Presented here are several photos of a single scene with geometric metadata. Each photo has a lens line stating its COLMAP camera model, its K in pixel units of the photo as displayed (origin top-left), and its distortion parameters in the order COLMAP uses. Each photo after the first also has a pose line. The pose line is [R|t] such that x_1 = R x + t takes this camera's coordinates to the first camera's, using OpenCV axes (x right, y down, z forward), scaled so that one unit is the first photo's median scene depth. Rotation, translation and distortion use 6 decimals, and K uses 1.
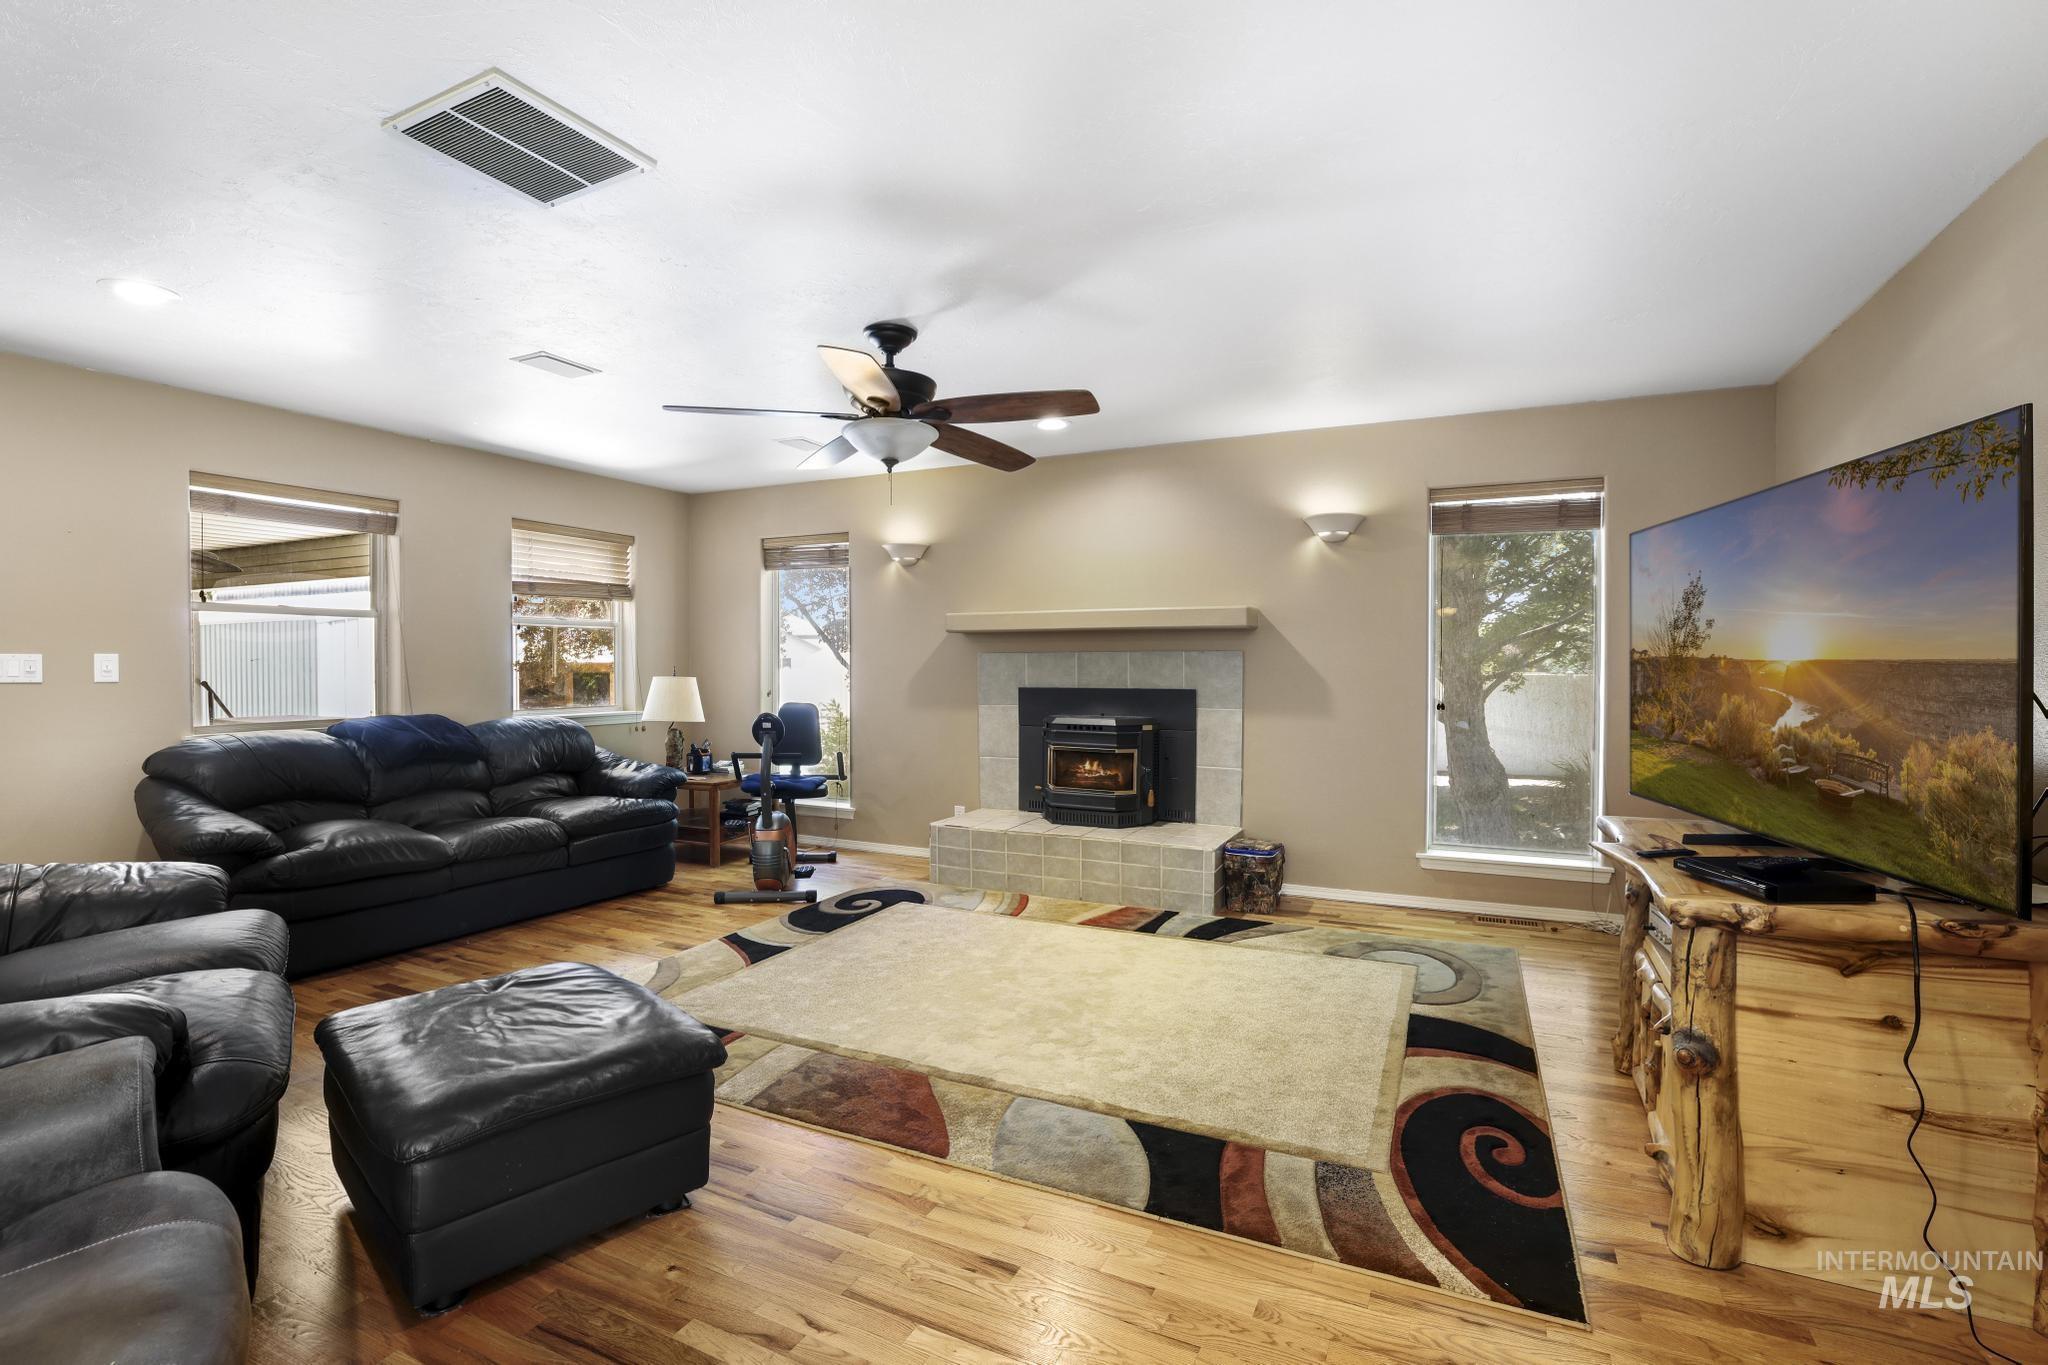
lens RADIAL K [[911.8, 0, 983.8], [0, 911.8, 684.9], [0, 0, 1]] dist [-0.009206, 0.000259]
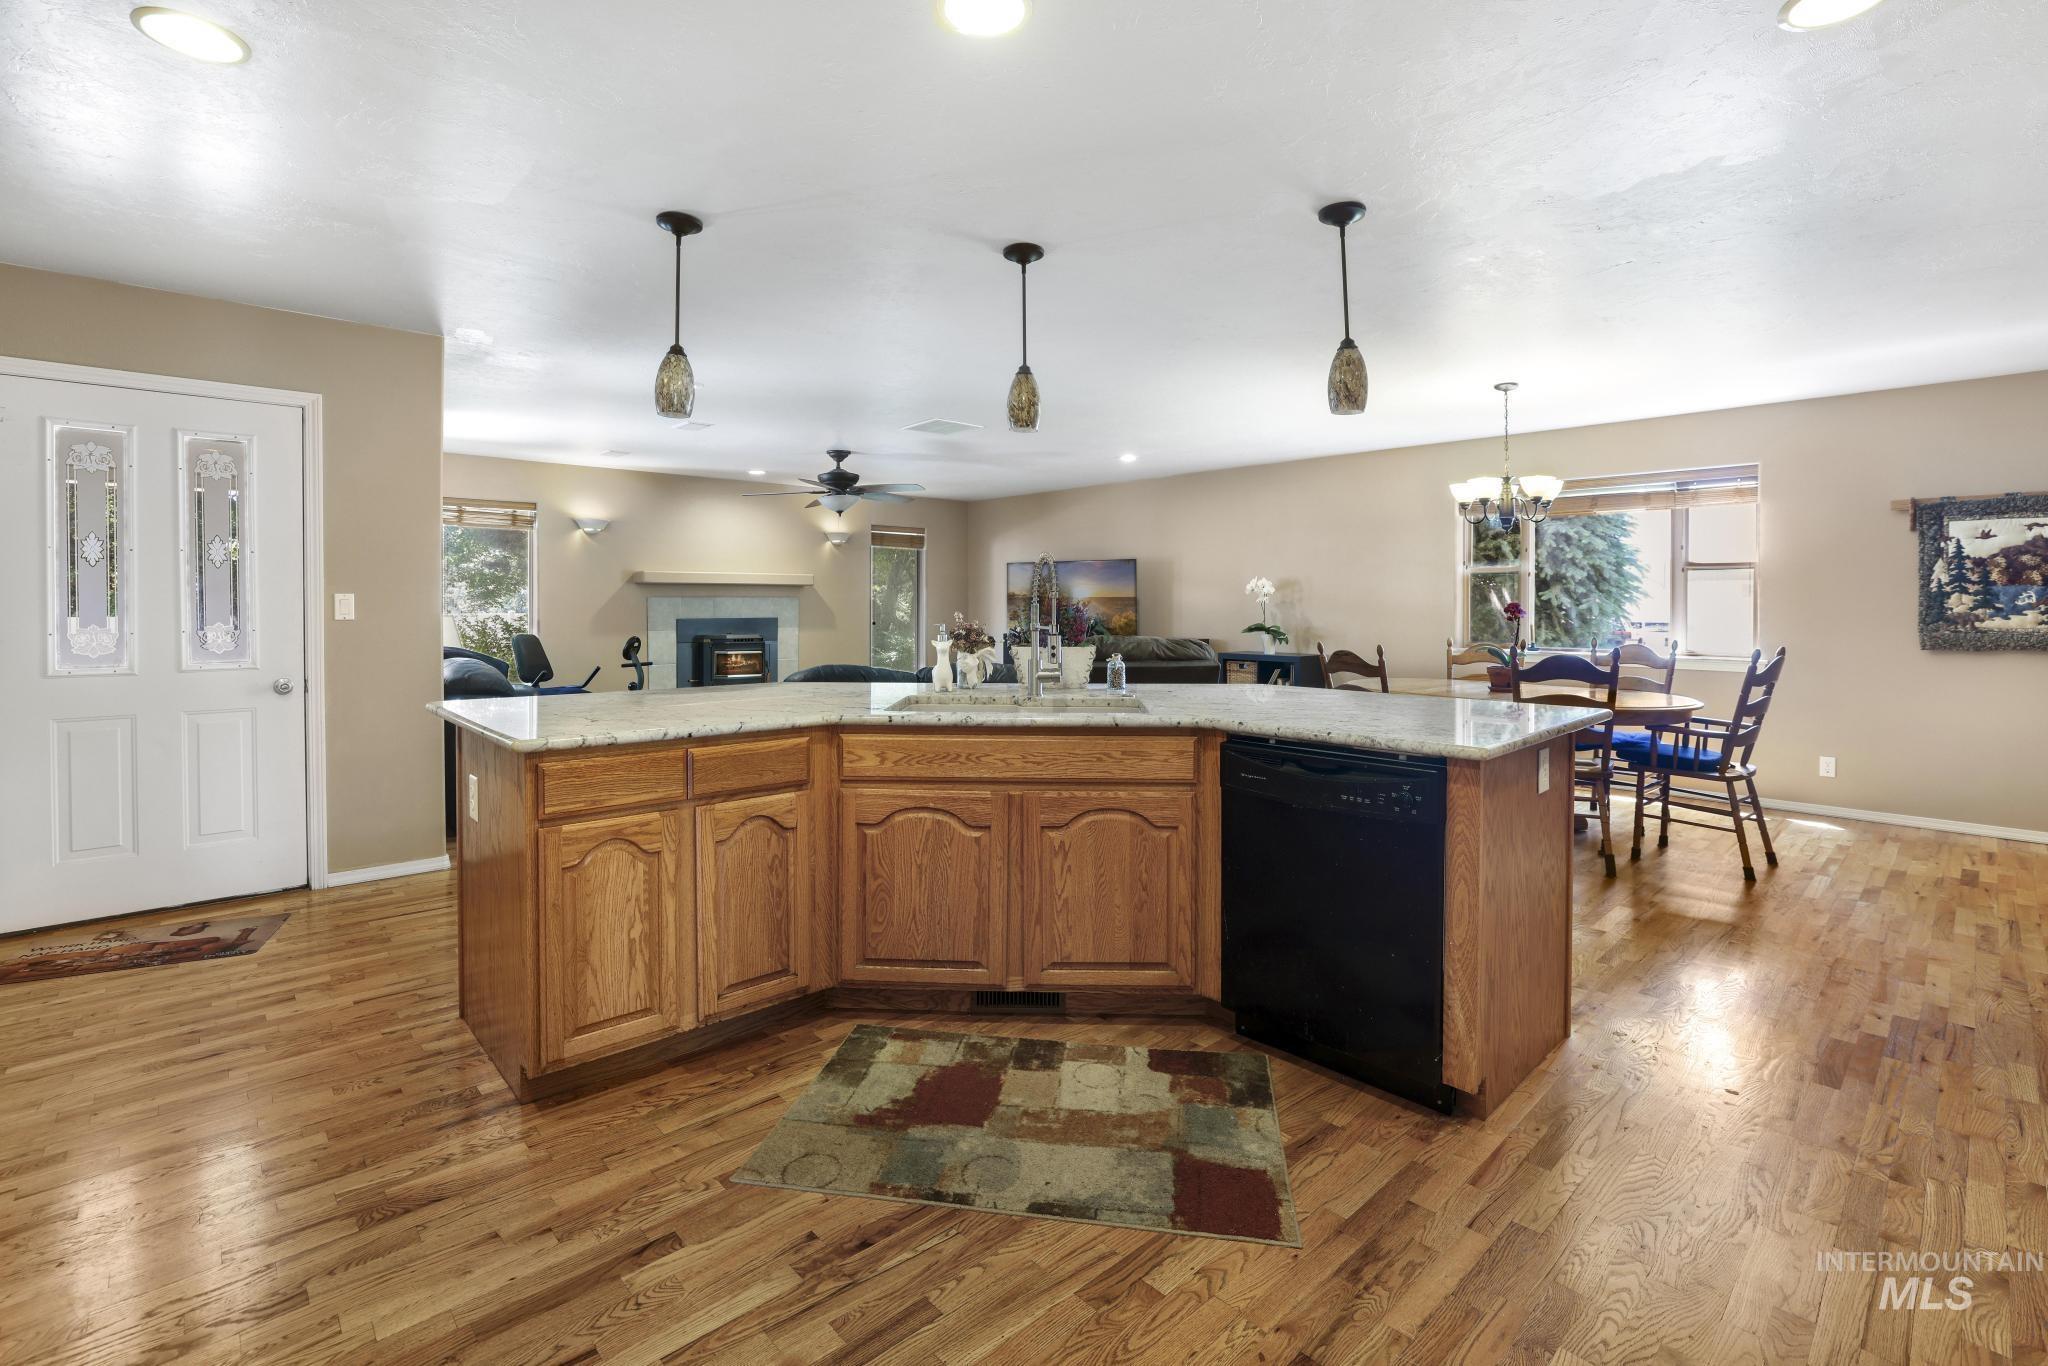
lens RADIAL K [[899.4, 0, 1043.6], [0, 899.4, 614.2], [0, 0, 1]] dist [-0.000320, 0.000583]
pose [[0.341488, -0.012973, 0.939797, -1.313347], [0.019884, 0.999781, 0.006576, -0.003423], [-0.939676, 0.016442, 0.341671, -0.138404]]
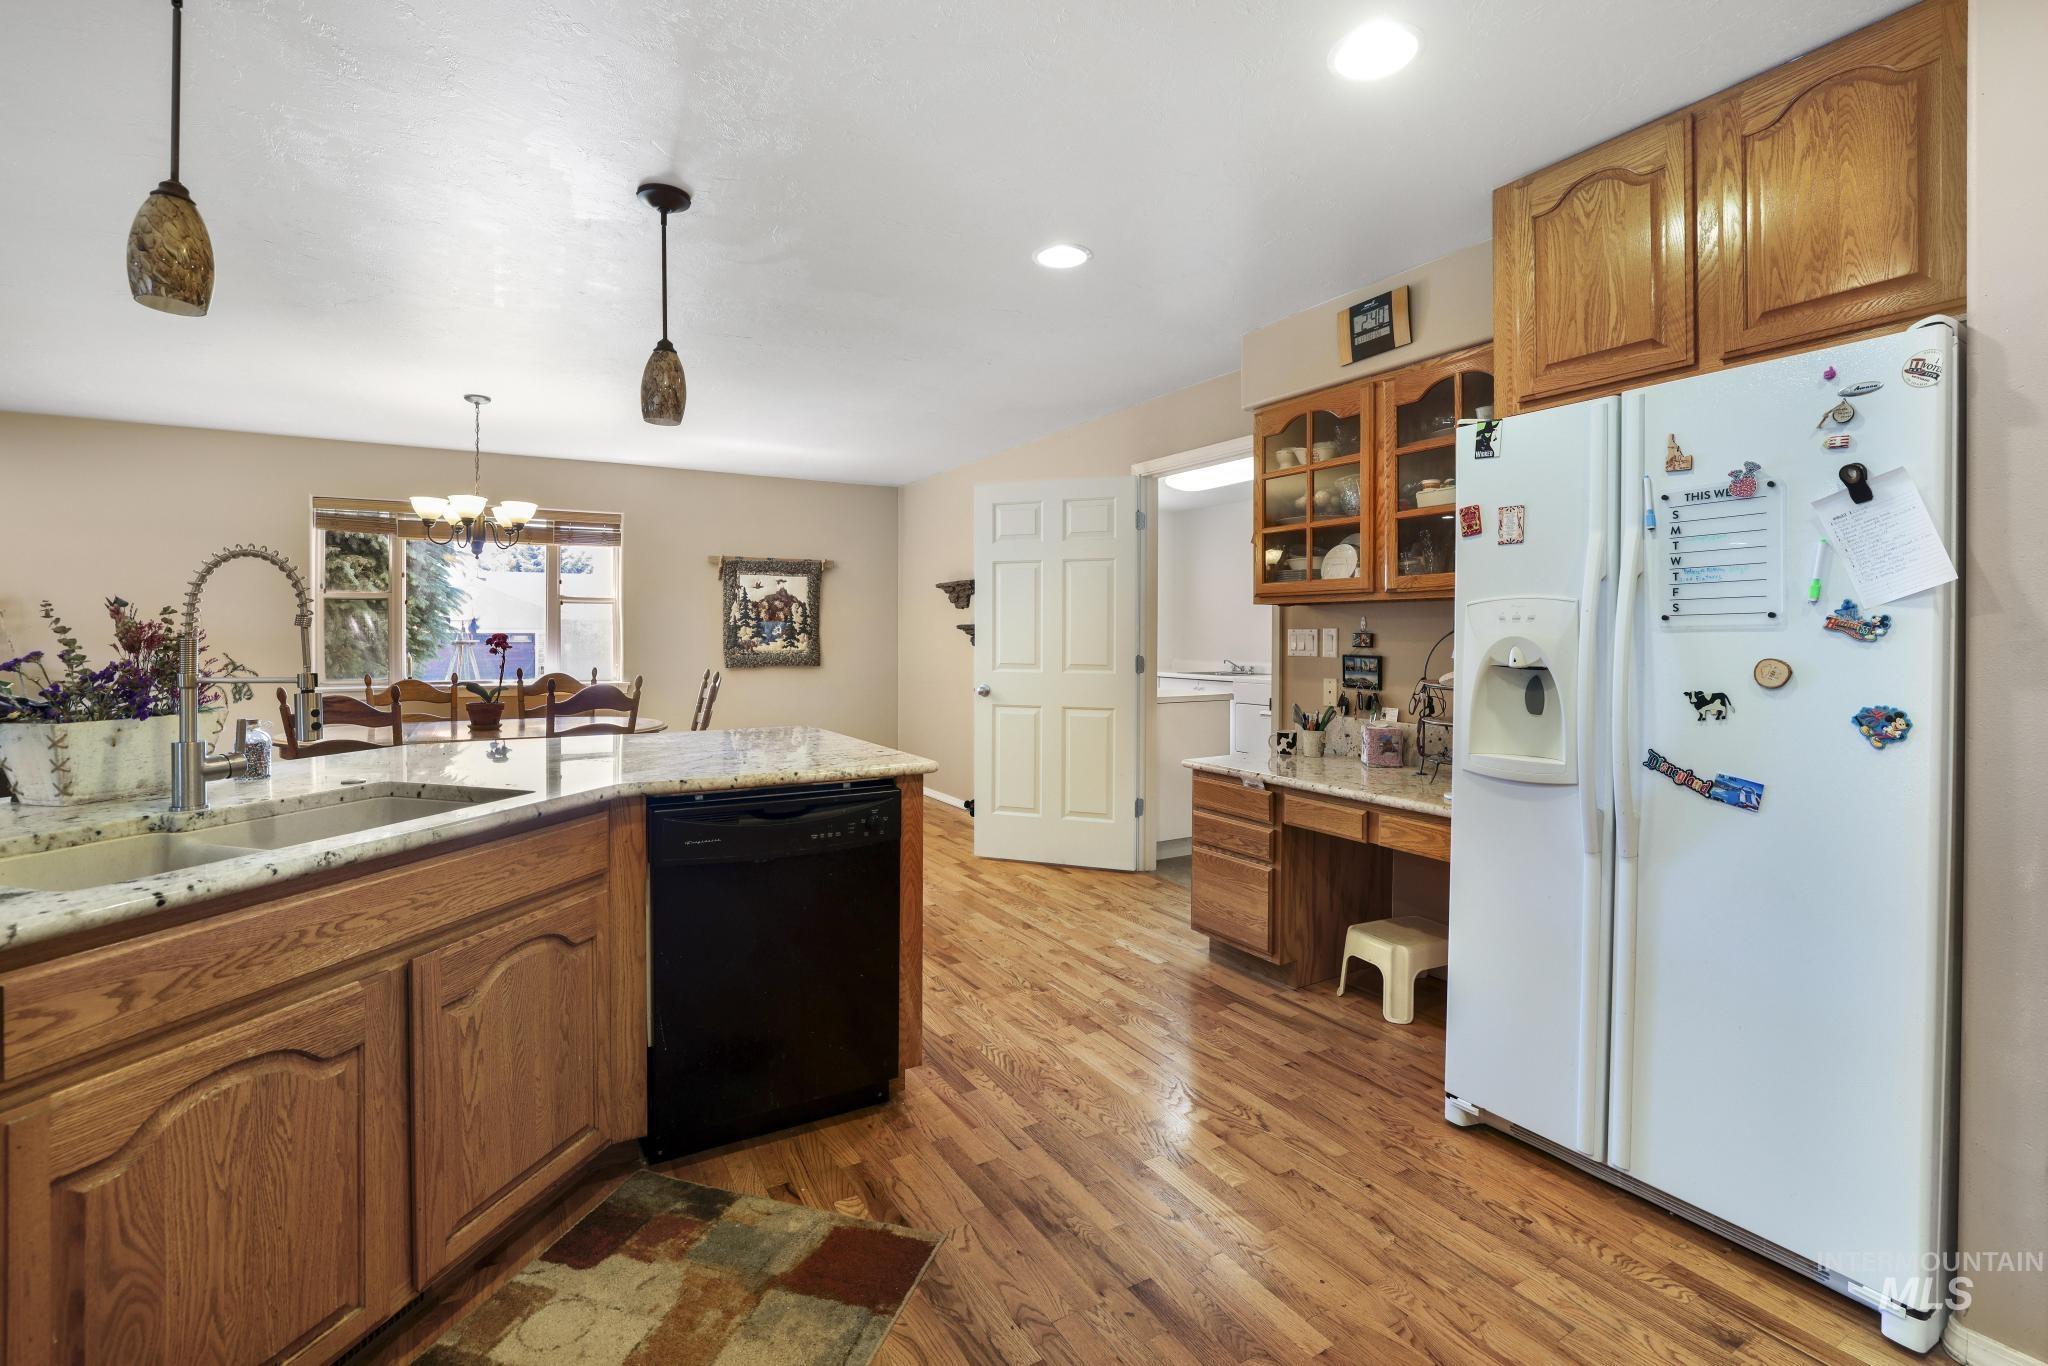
lens RADIAL K [[931.4, 0, 979.1], [0, 931.4, 642.4], [0, 0, 1]] dist [0.000482, 0.011602]
pose [[-0.815070, -0.010179, 0.579273, -1.171927], [0.007548, 0.999574, 0.028185, -0.012562], [-0.579314, 0.027345, -0.814646, 0.188598]]
